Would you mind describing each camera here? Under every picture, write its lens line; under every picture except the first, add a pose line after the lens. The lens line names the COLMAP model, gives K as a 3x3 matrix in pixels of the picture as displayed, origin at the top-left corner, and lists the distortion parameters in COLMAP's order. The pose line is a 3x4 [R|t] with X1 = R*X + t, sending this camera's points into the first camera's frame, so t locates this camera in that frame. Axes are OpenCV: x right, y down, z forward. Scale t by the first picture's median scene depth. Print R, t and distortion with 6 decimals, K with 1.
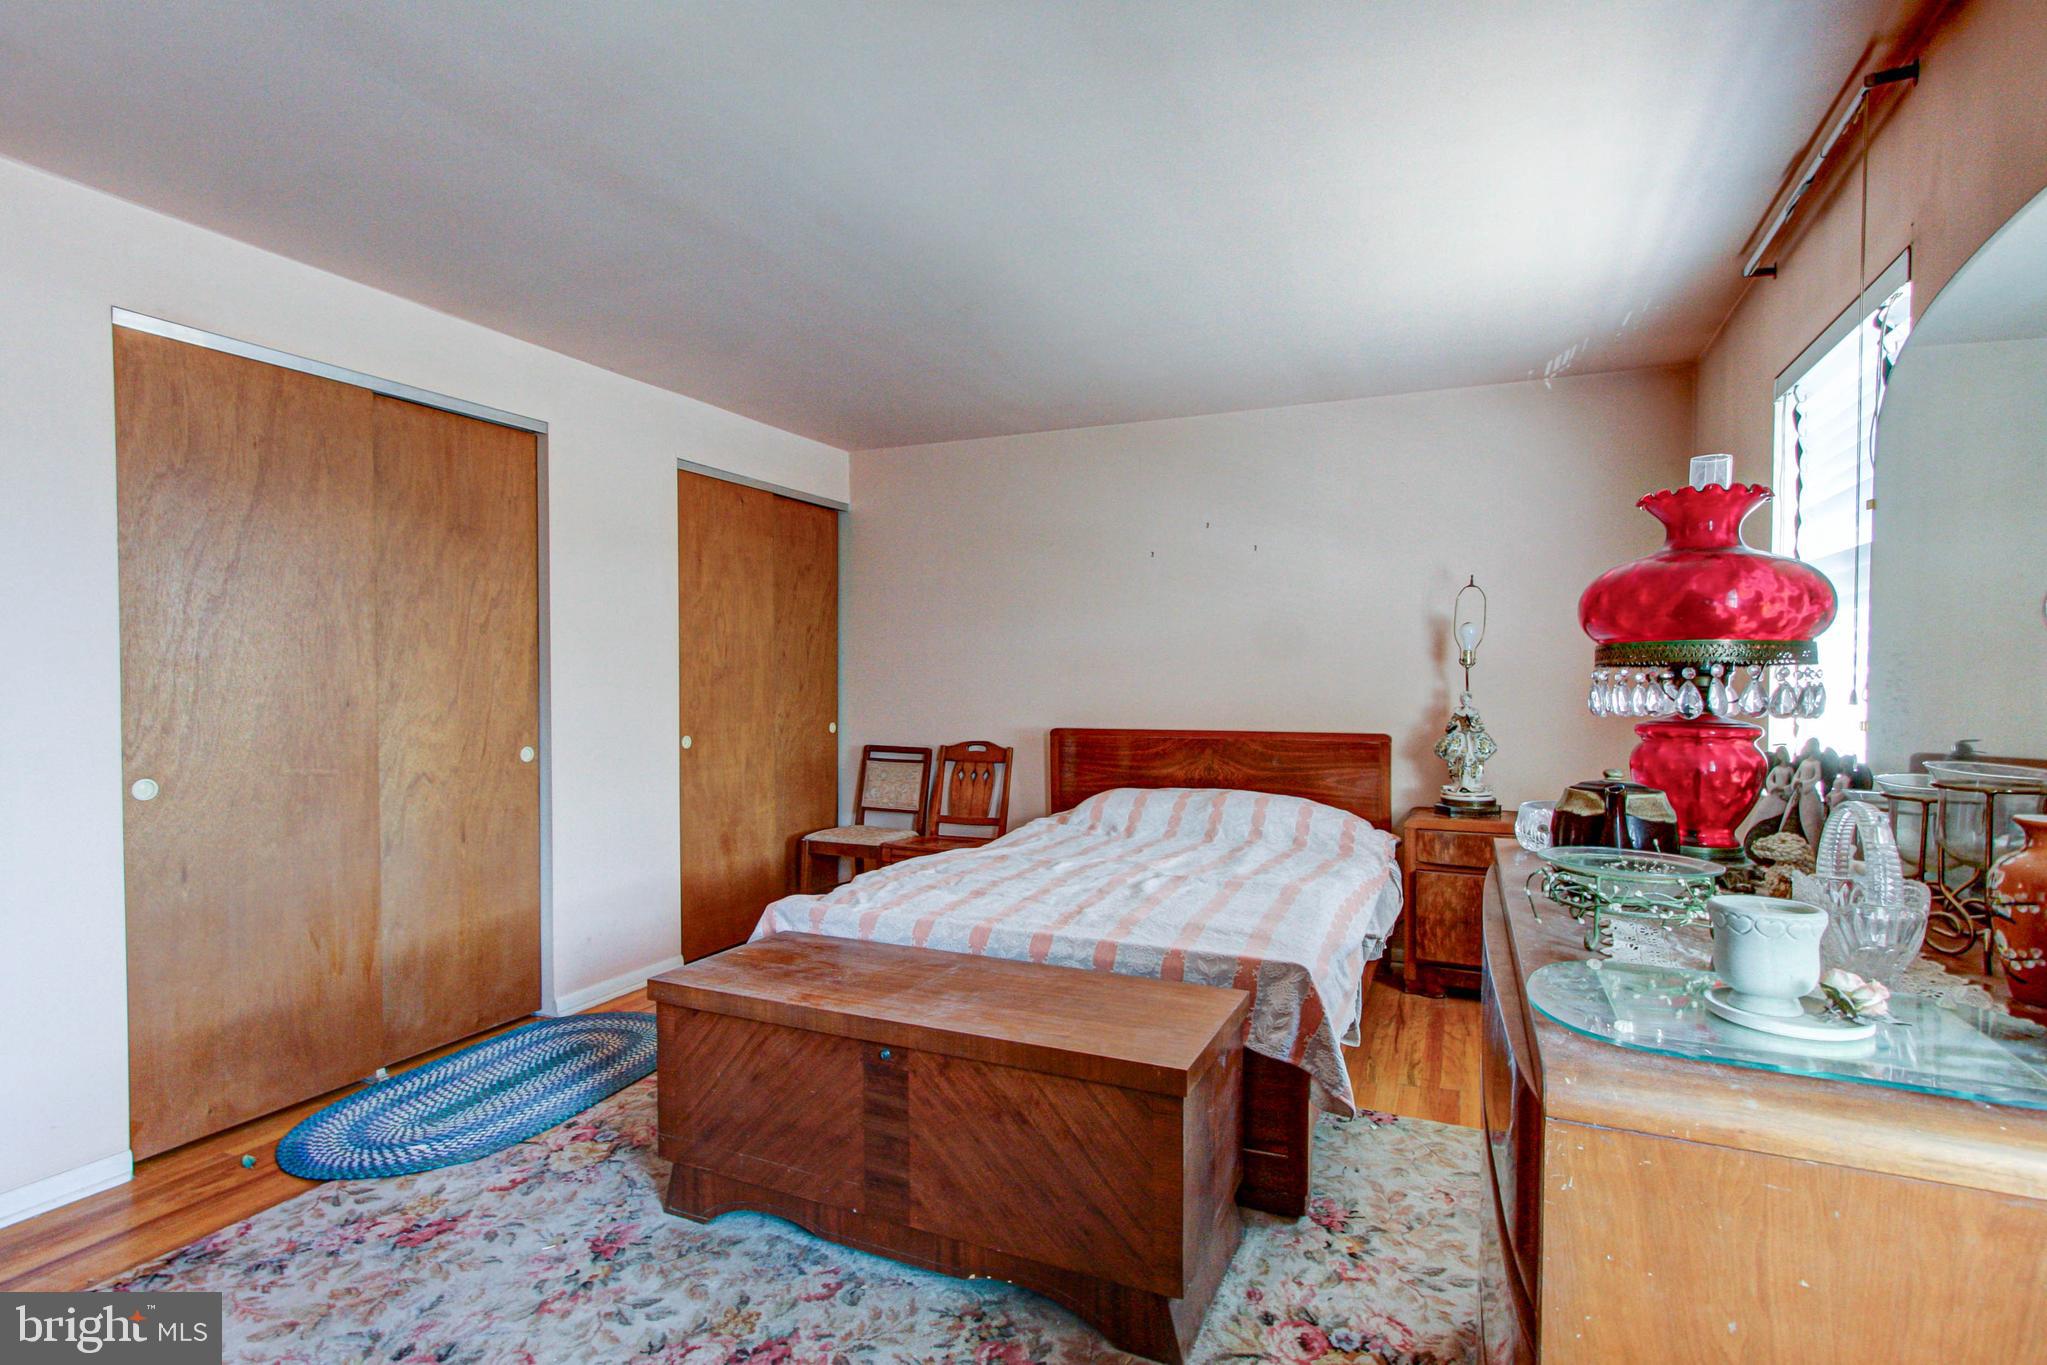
lens RADIAL K [[984.6, 0, 1007.0], [0, 984.6, 680.6], [0, 0, 1]] dist [-0.004273, 0.002435]
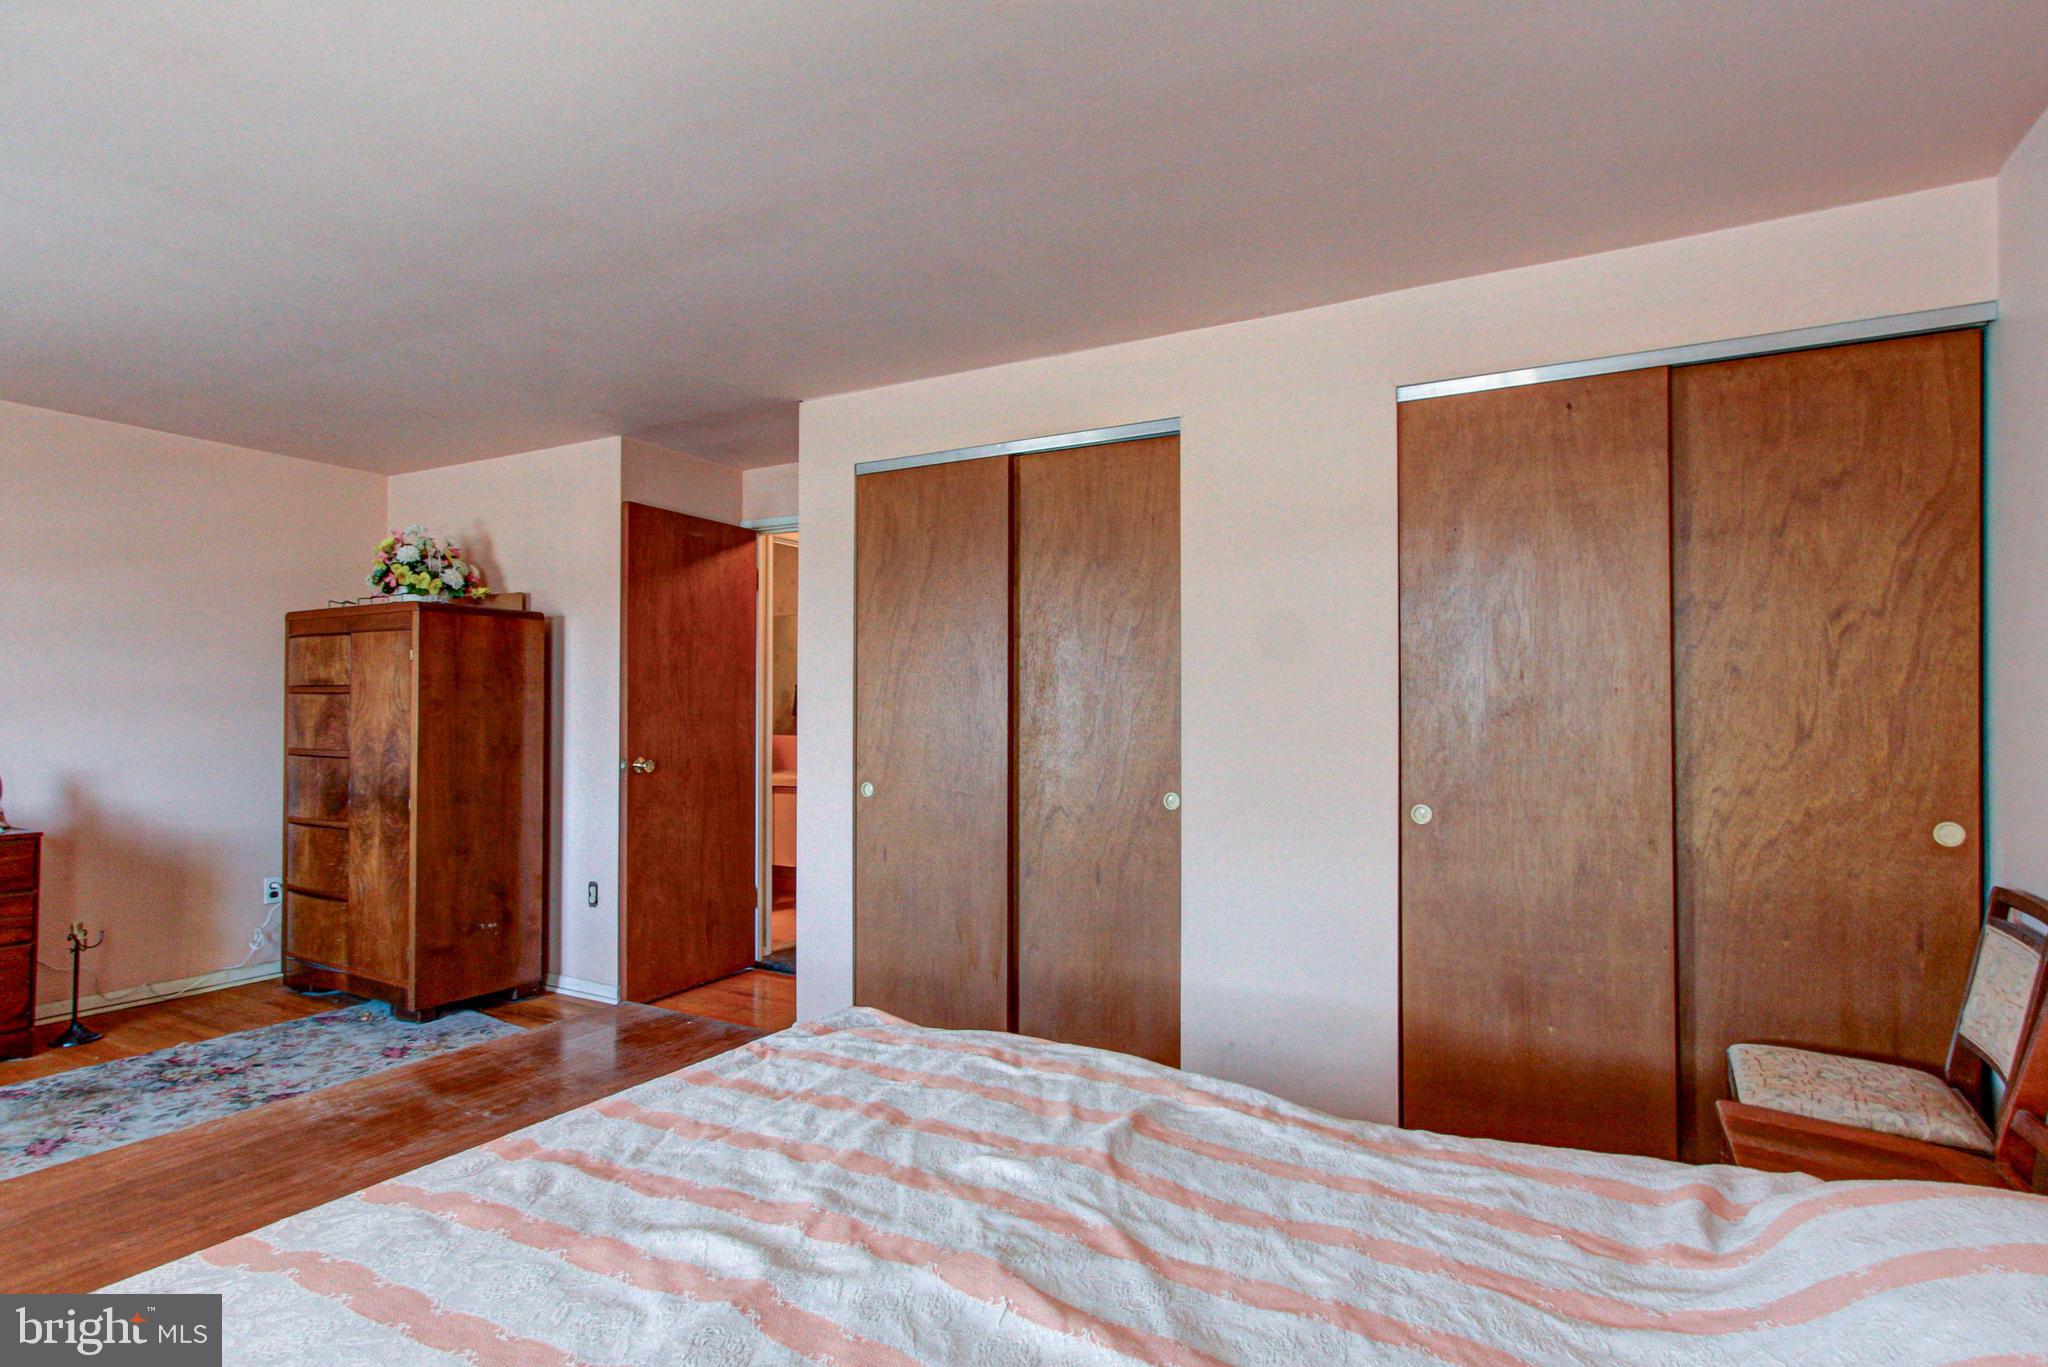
lens RADIAL K [[1052.6, 0, 1015.8], [0, 1052.6, 682.8], [0, 0, 1]] dist [-0.025712, 0.001784]
pose [[-0.080548, -0.026088, -0.996409, 0.498666], [-0.008155, 0.999641, -0.025514, -0.006170], [0.996717, 0.006071, -0.080732, 1.025501]]
